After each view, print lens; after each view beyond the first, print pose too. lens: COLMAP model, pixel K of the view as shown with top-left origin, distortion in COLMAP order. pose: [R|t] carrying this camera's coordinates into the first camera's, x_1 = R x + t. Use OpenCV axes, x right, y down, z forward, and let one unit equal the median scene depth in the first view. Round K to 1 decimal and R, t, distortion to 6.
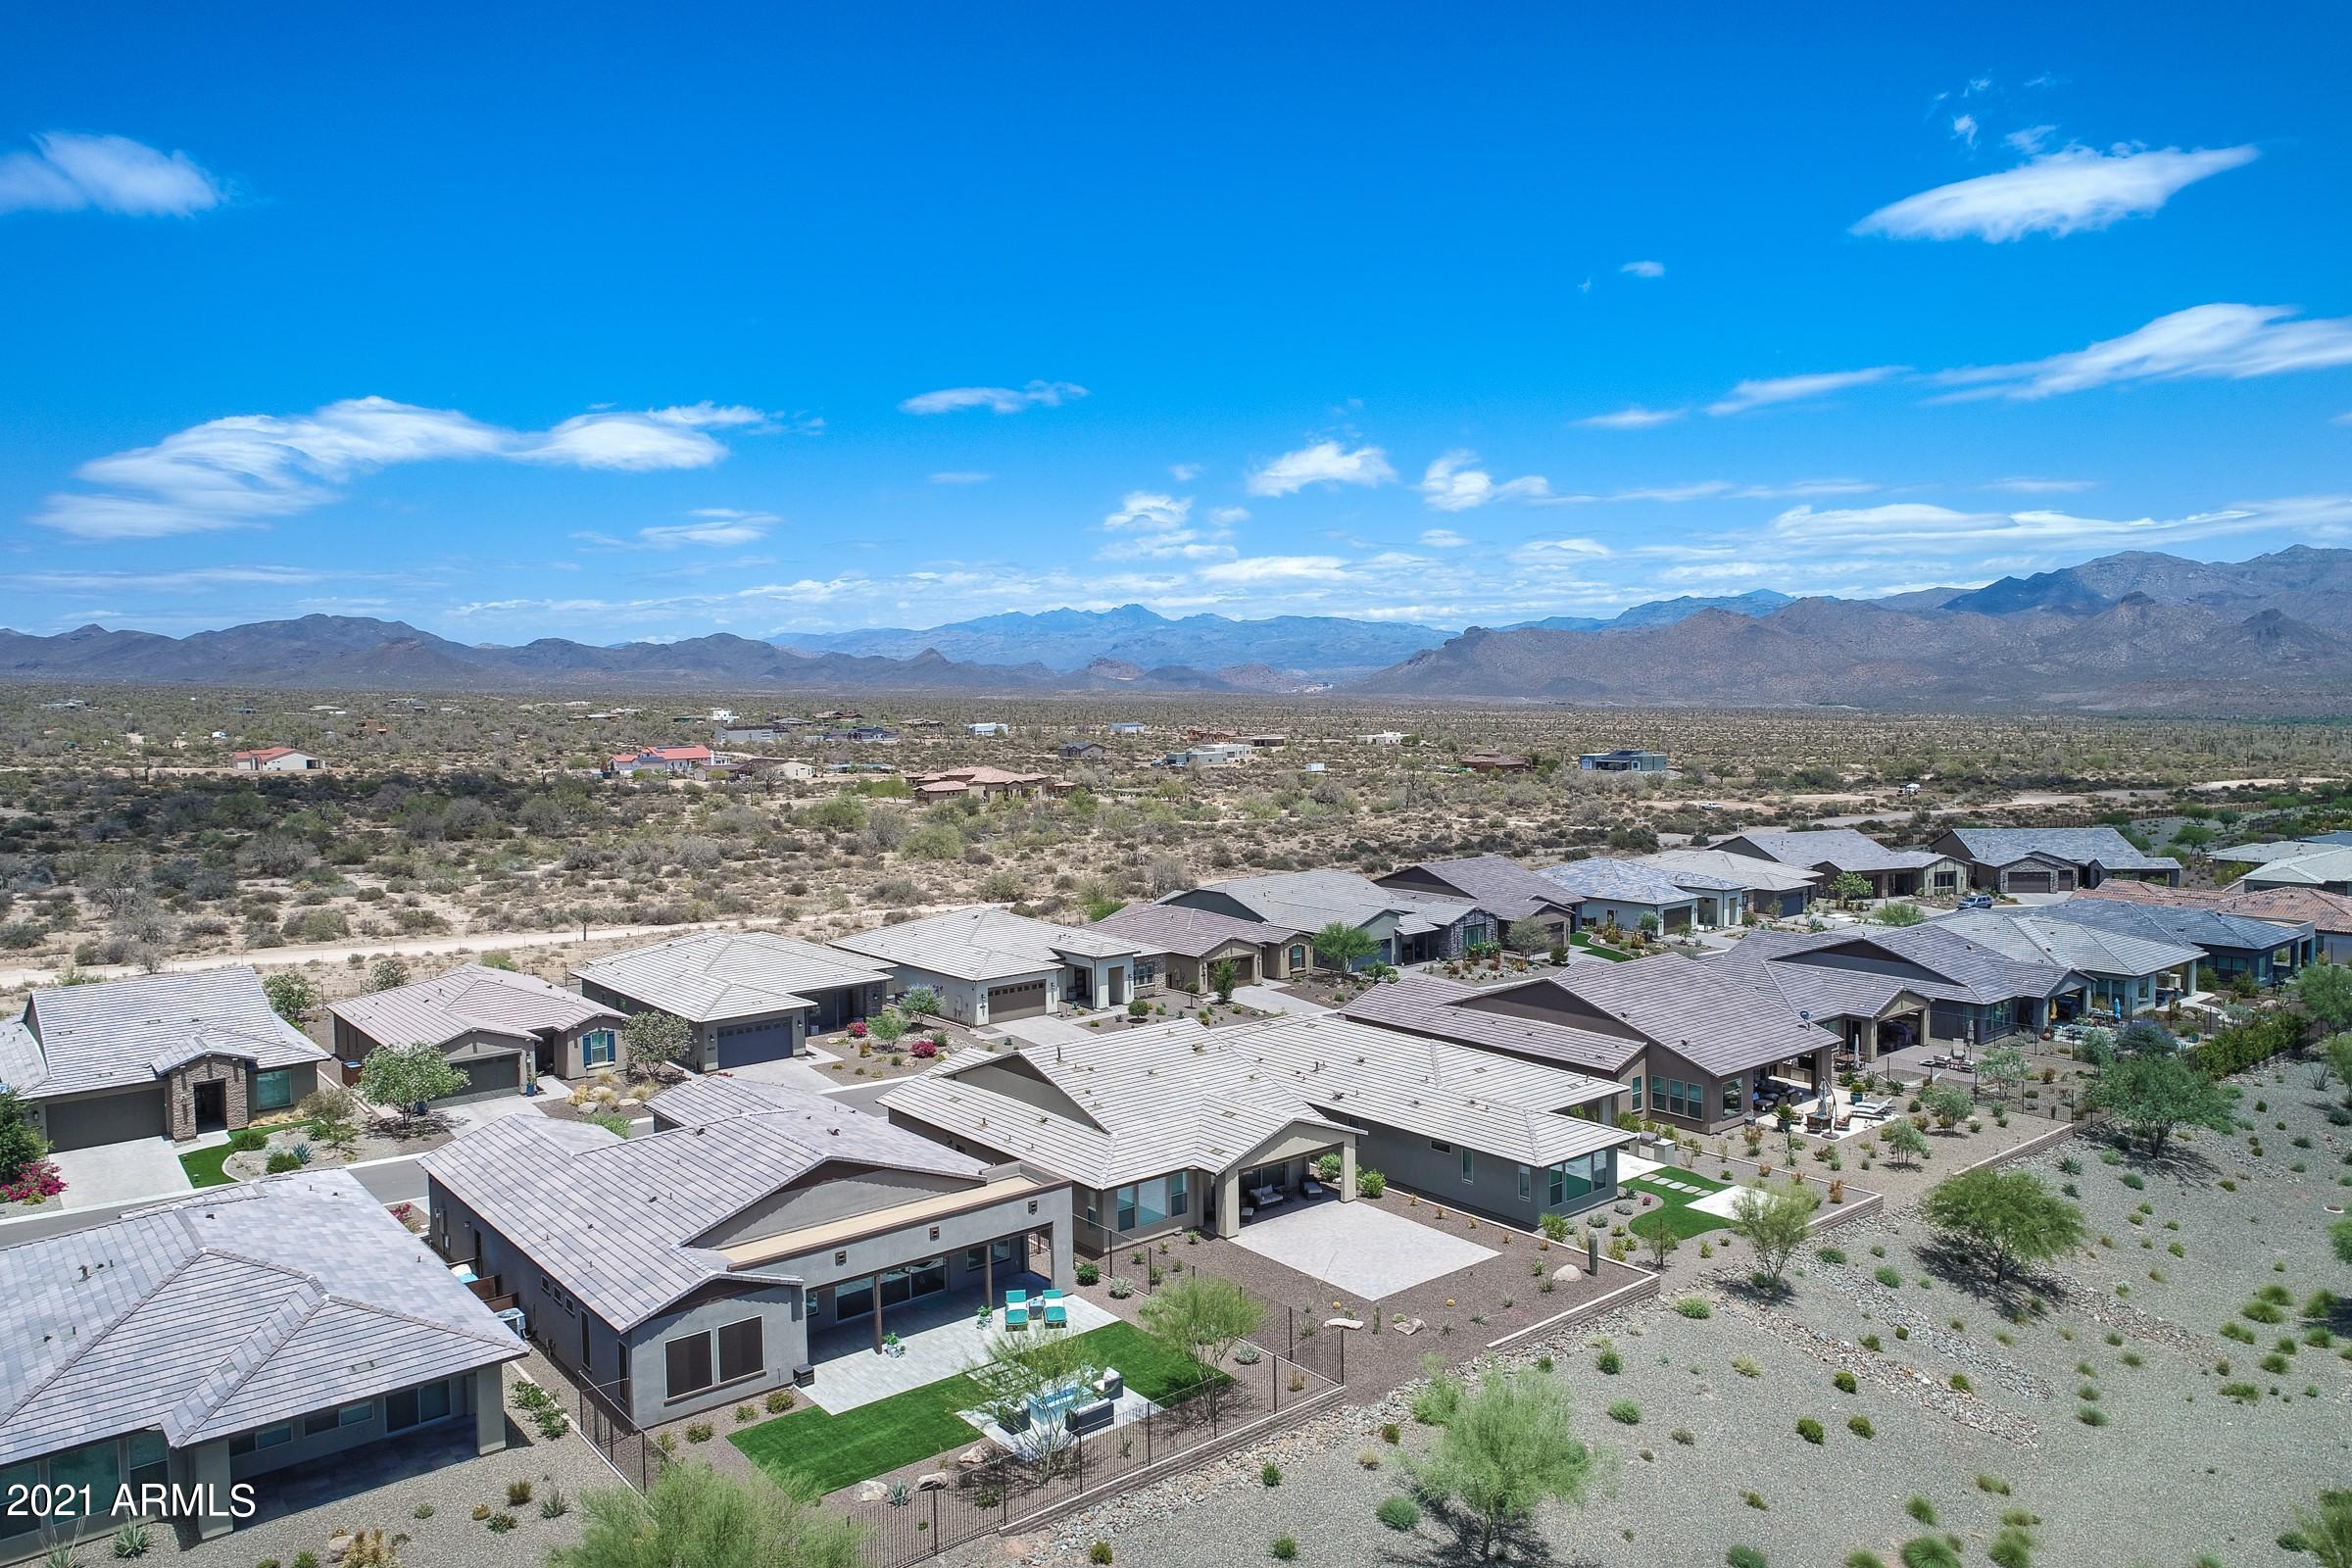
lens RADIAL K [[1627.1, 0, 1133.8], [0, 1627.1, 757.9], [0, 0, 1]] dist [0.007379, 0.004147]
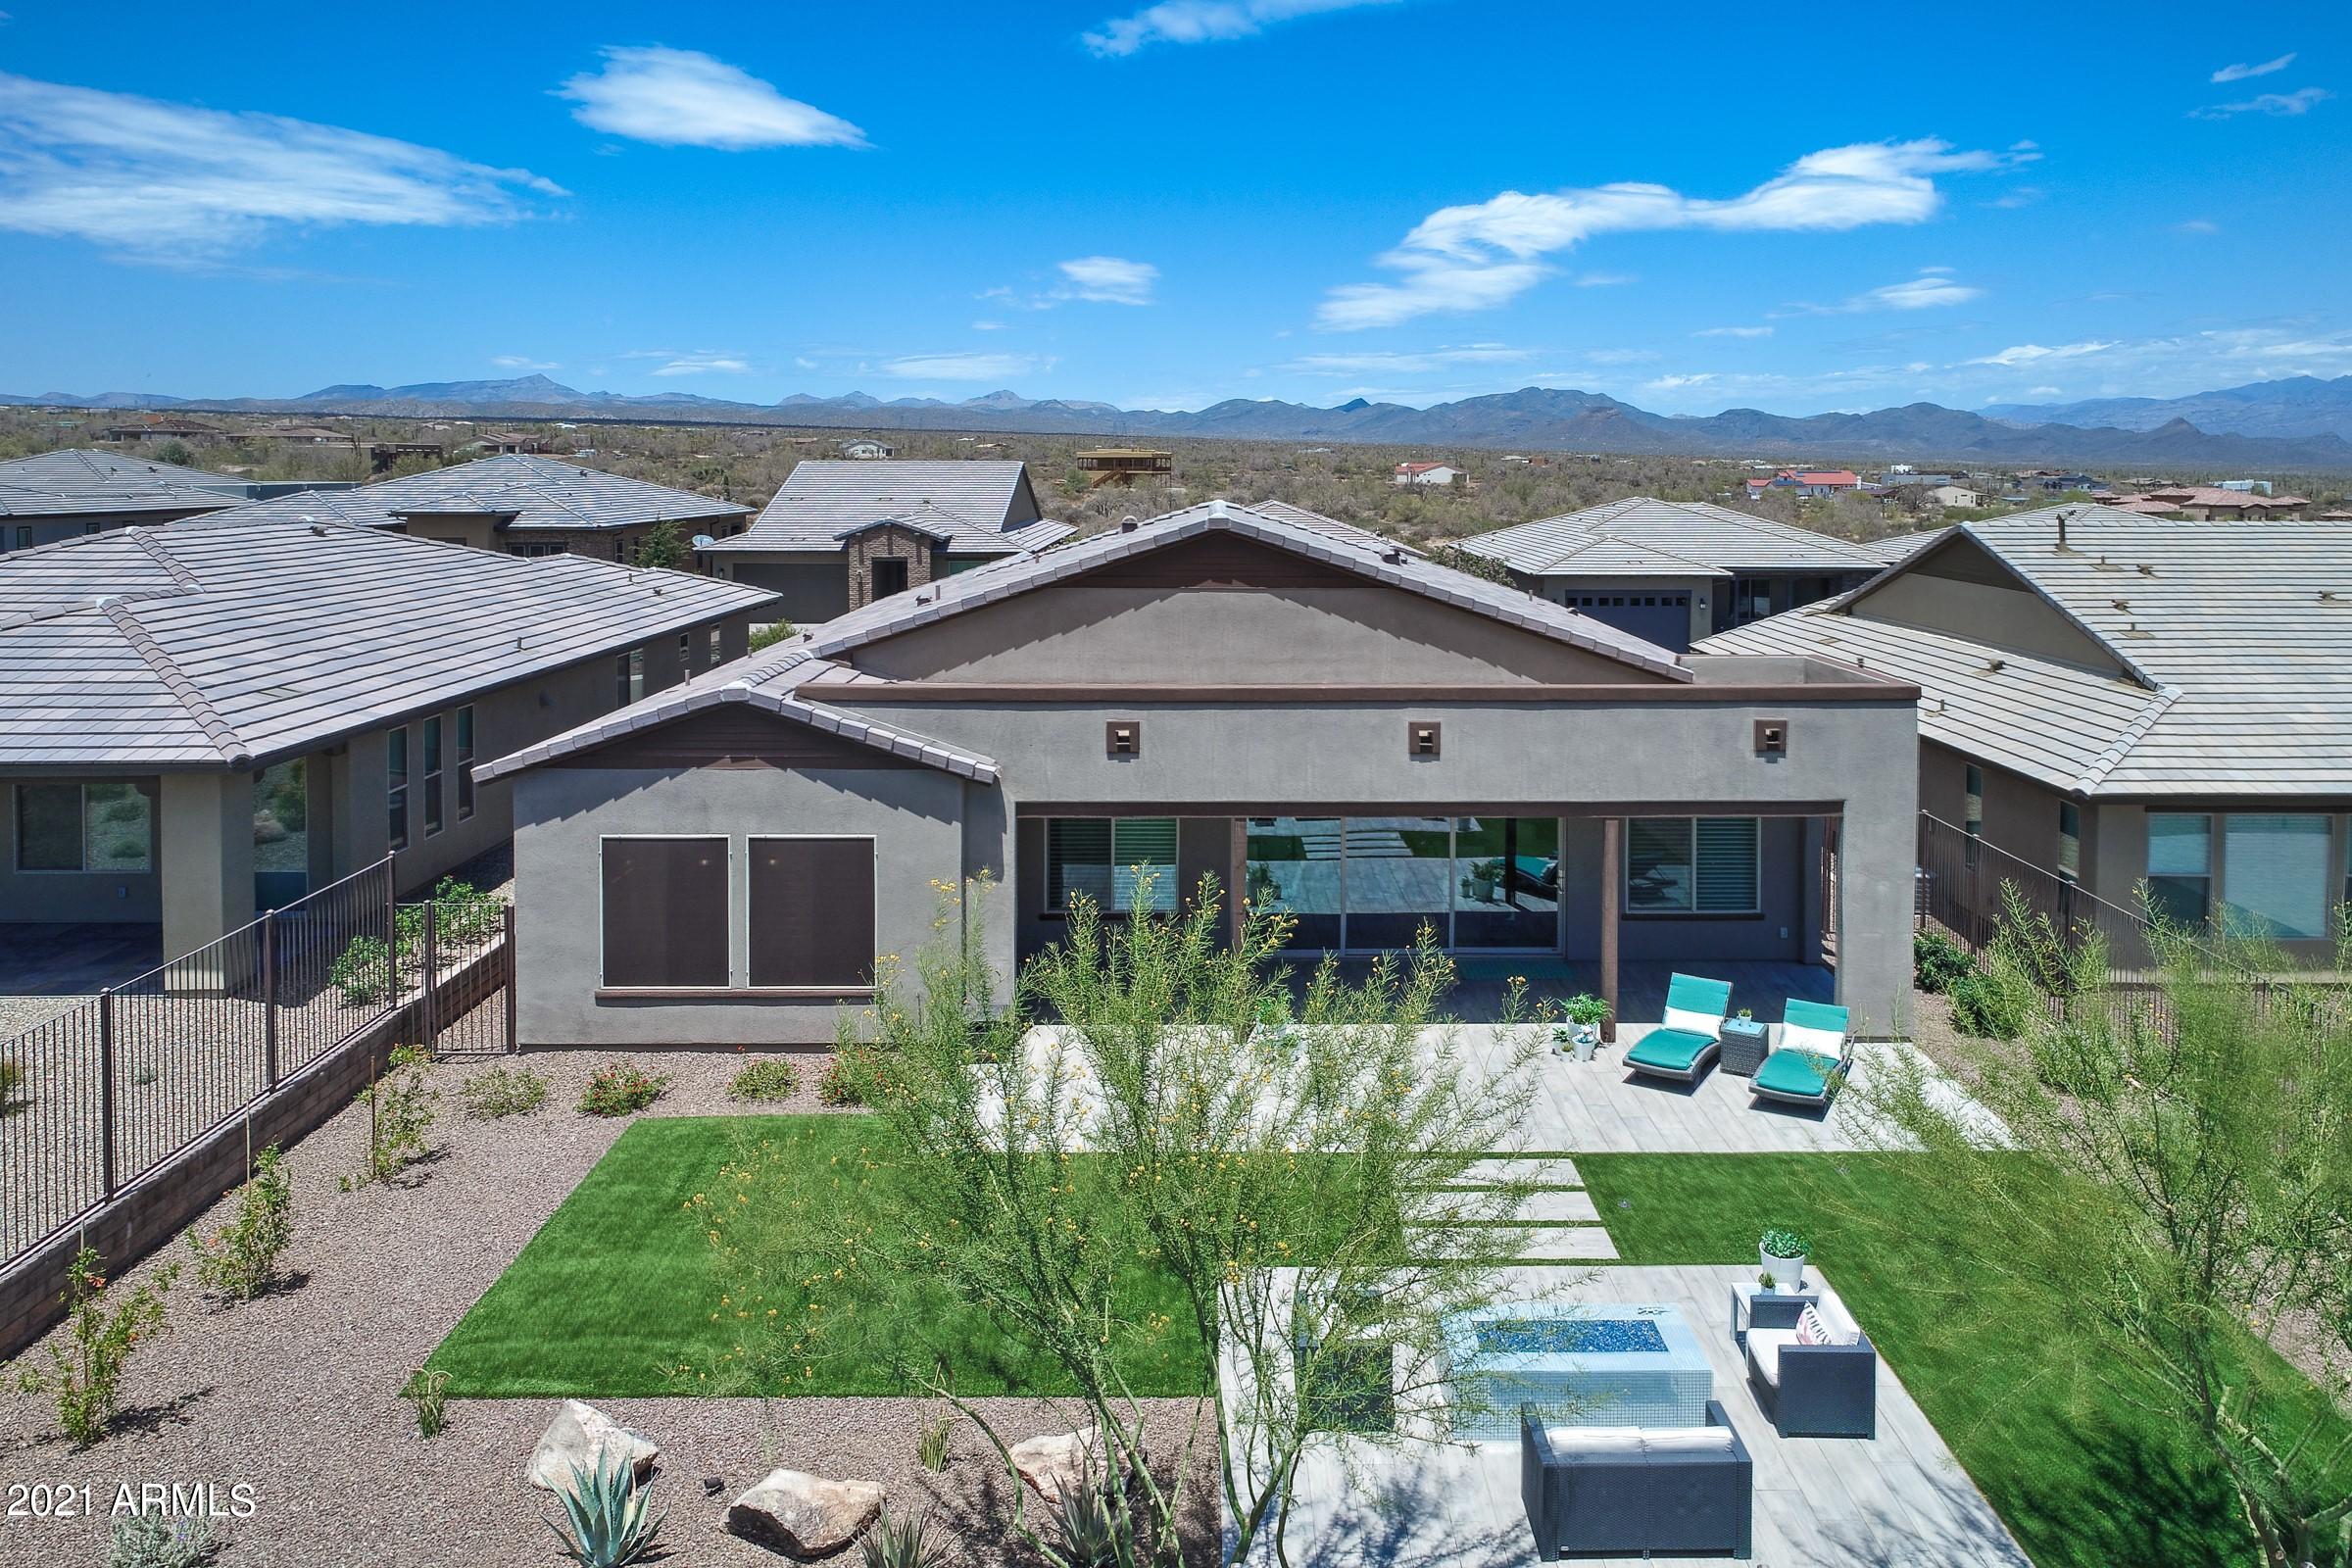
lens RADIAL K [[1628.4, 0, 1212.5], [0, 1628.4, 509.9], [0, 0, 1]] dist [0.007617, 0.001516]
pose [[0.789380, 0.039212, -0.612651, 0.033834], [-0.049427, 0.998778, 0.000241, 0.163527], [0.611912, 0.030092, 0.790353, 0.465721]]
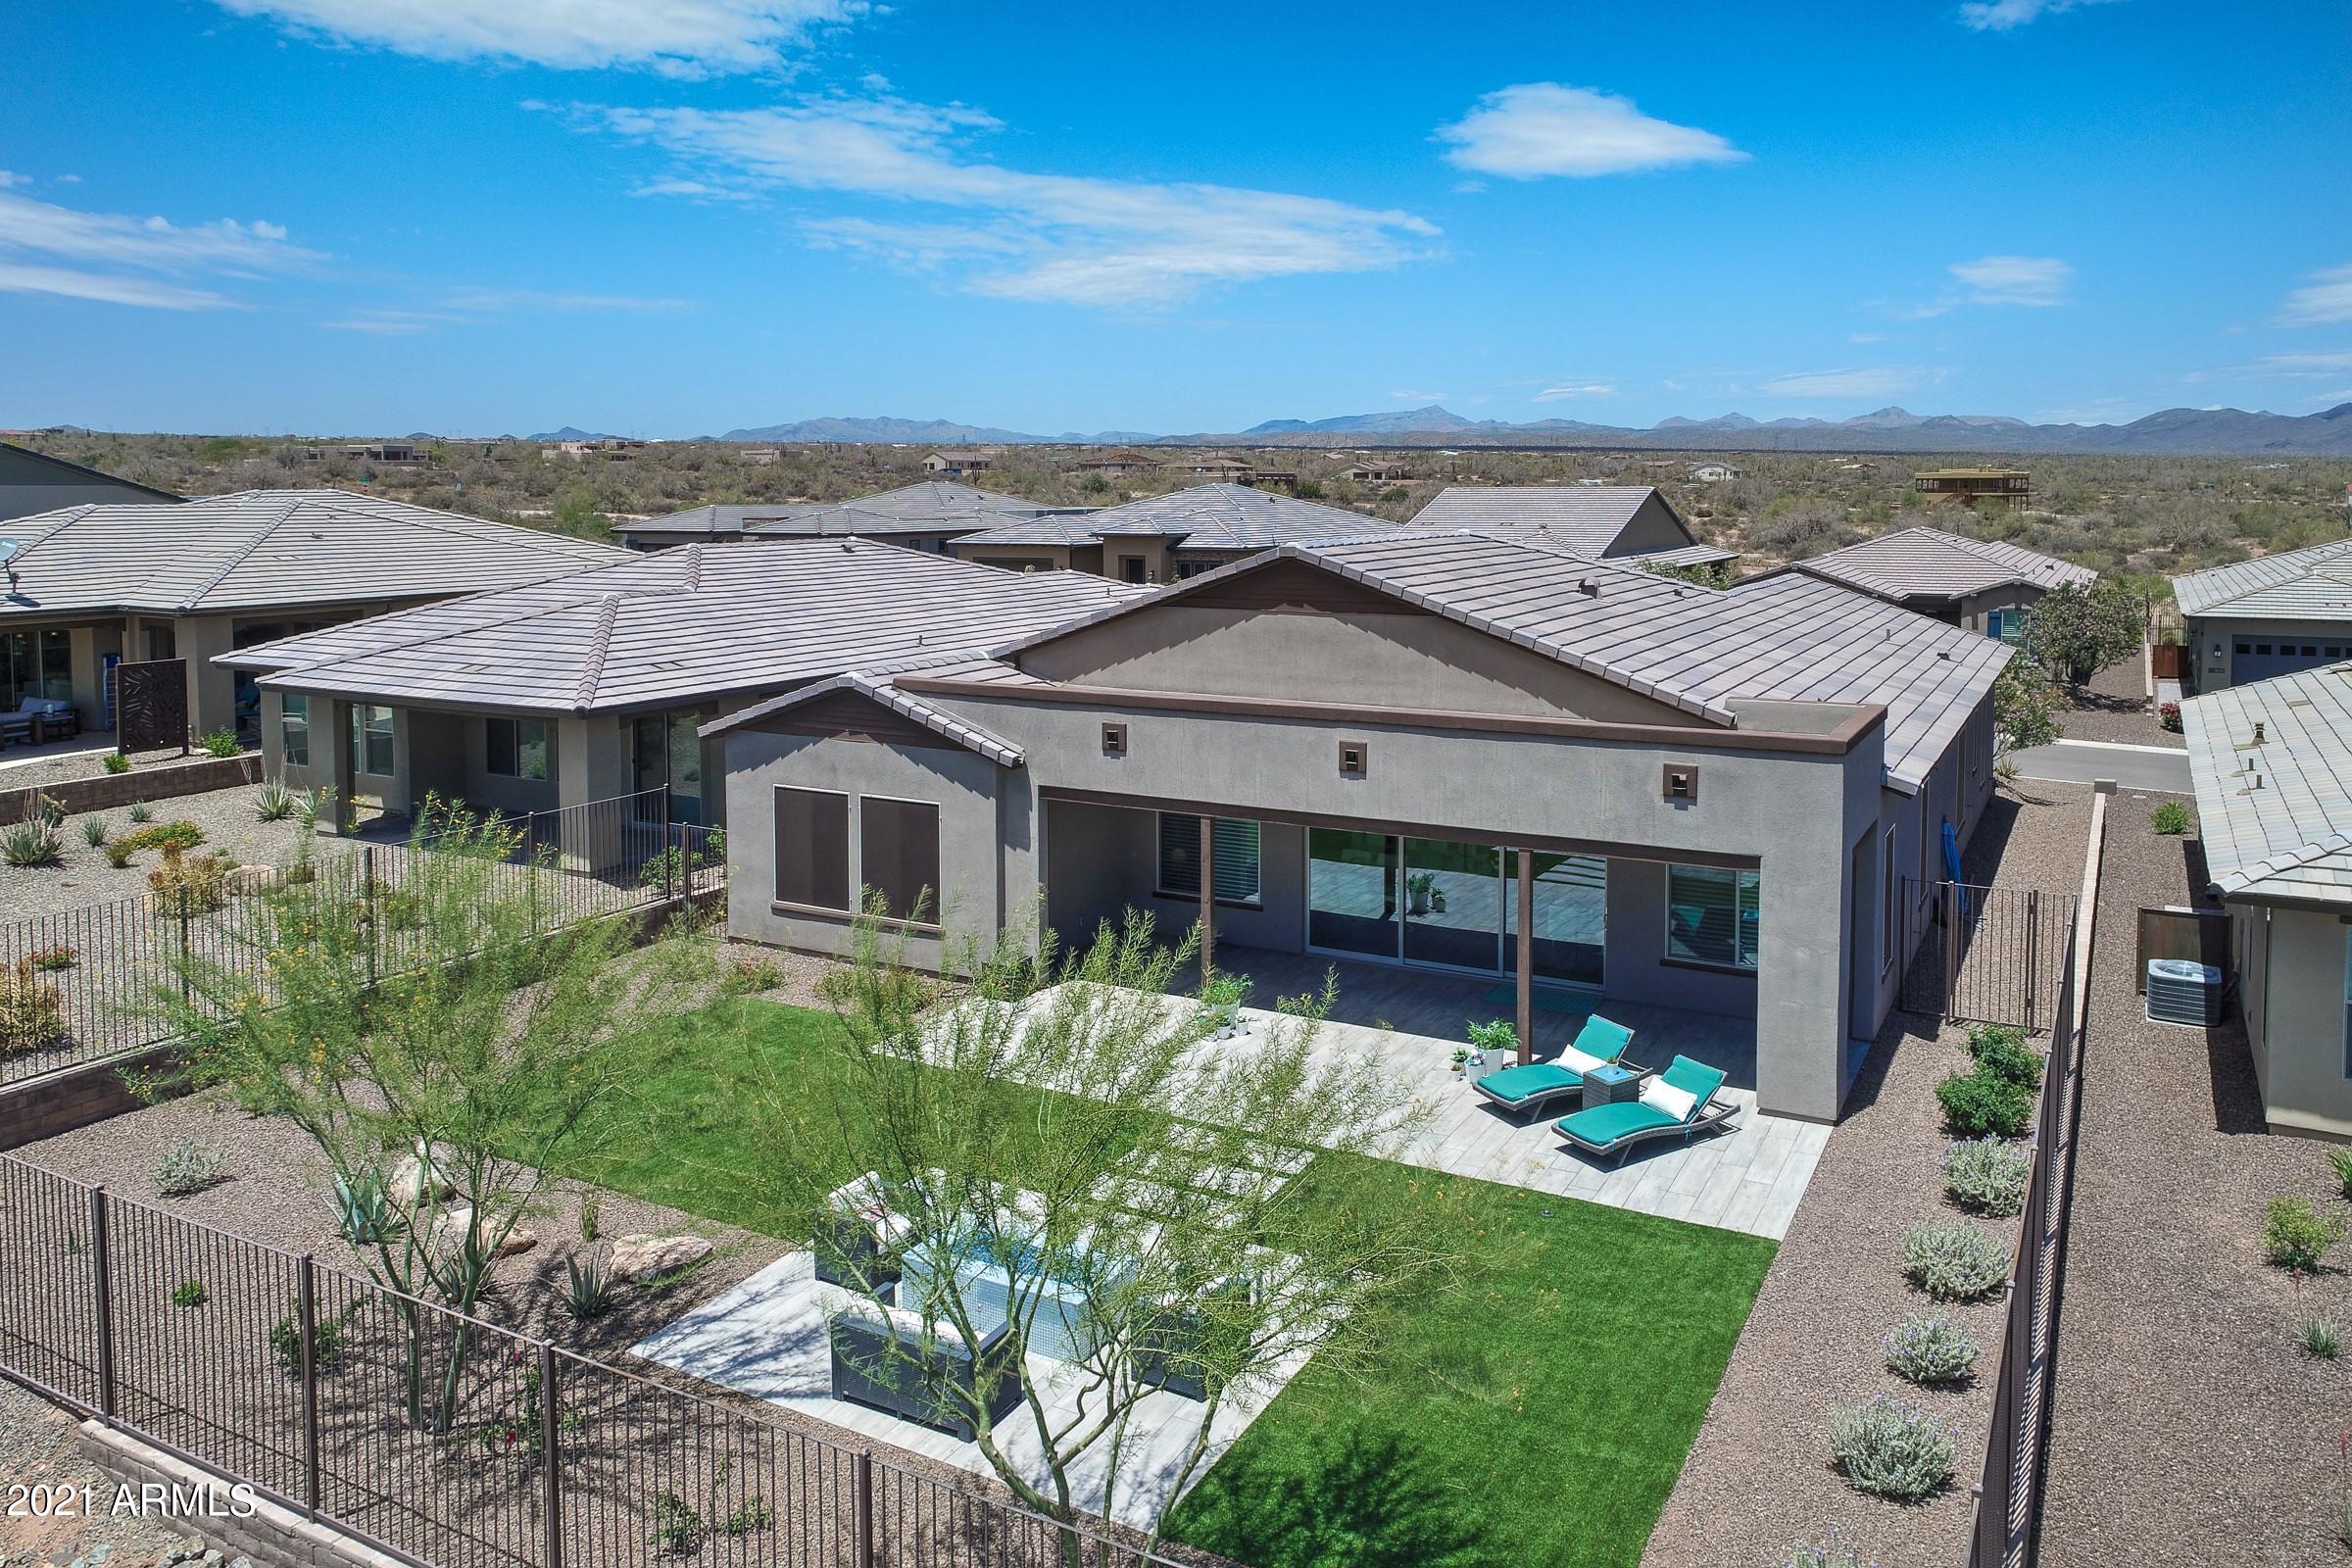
lens RADIAL K [[1615.4, 0, 1246.5], [0, 1615.4, 588.8], [0, 0, 1]] dist [0.025157, 0.001225]
pose [[0.403683, 0.077204, -0.911636, 0.129489], [-0.051090, 0.996781, 0.061791, 0.155075], [0.913471, 0.021632, 0.406328, 0.552998]]
